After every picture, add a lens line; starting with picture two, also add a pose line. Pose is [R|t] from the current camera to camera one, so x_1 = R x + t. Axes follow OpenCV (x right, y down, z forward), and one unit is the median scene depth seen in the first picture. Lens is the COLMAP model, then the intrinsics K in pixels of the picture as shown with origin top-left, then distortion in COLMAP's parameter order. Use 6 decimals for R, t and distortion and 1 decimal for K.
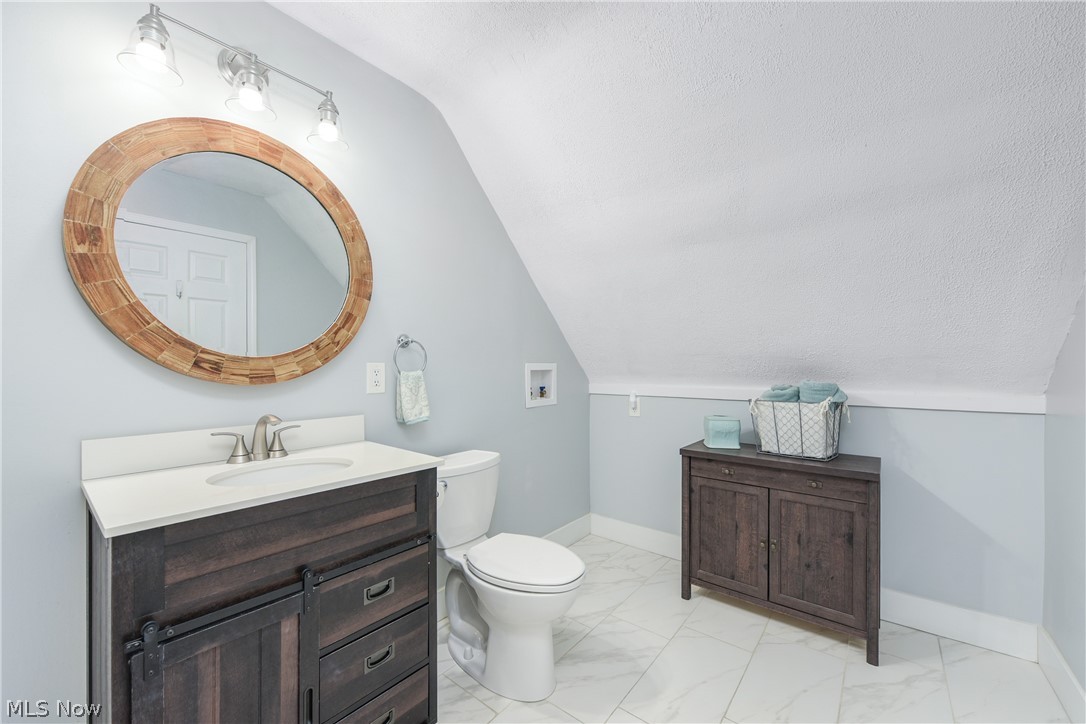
lens RADIAL K [[435.6, 0, 548.9], [0, 435.6, 365.9], [0, 0, 1]] dist [-0.000732, -0.000164]
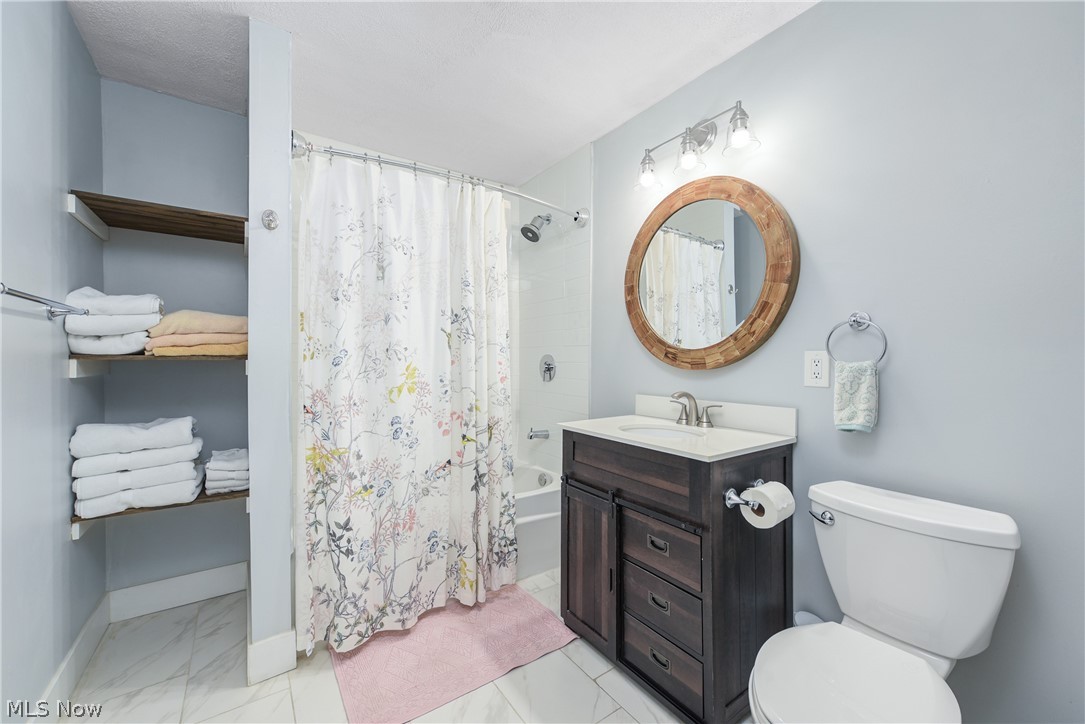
lens RADIAL K [[435.2, 0, 548.4], [0, 435.2, 365.9], [0, 0, 1]] dist [-0.000732, -0.000164]
pose [[-0.297860, 0.011830, -0.954536, 0.764680], [-0.001536, 0.999916, 0.012871, 0.015113], [0.954608, 0.005300, -0.297817, 0.996008]]
